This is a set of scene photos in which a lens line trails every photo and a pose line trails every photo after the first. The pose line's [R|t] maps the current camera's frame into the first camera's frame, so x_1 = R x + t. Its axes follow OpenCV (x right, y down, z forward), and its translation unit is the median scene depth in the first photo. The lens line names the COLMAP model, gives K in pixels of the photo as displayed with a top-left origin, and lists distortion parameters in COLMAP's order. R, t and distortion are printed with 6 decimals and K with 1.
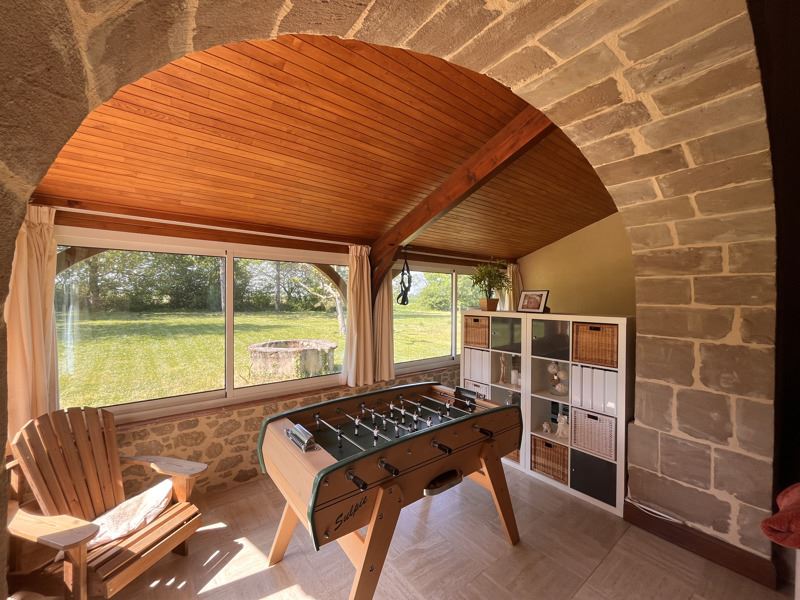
lens RADIAL K [[323.6, 0, 400.0], [0, 323.6, 300.0], [0, 0, 1]] dist [-0.007335, 0.000143]
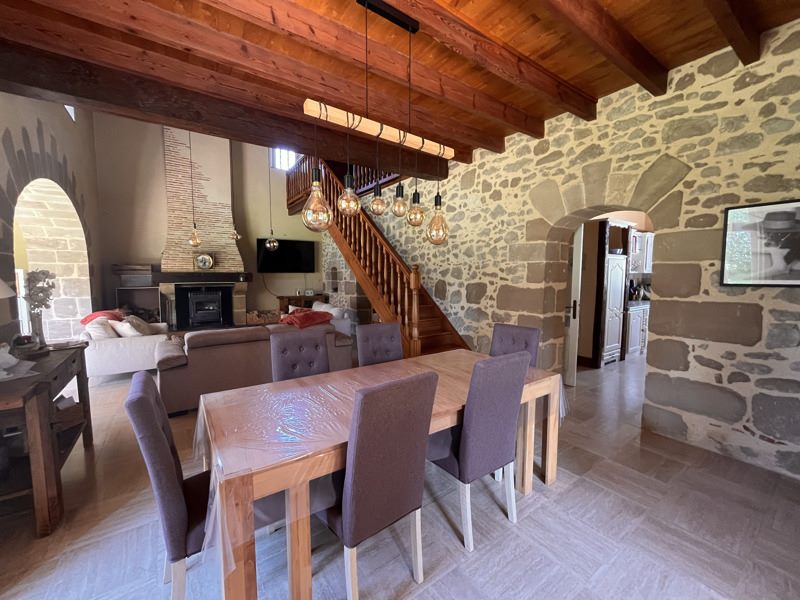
lens RADIAL K [[323.6, 0, 400.0], [0, 323.6, 300.0], [0, 0, 1]] dist [-0.007335, 0.000143]
pose [[0.063844, -0.085190, 0.994317, -1.337457], [0.005103, 0.996365, 0.085037, 0.103008], [-0.997947, -0.000355, 0.064047, -1.716671]]
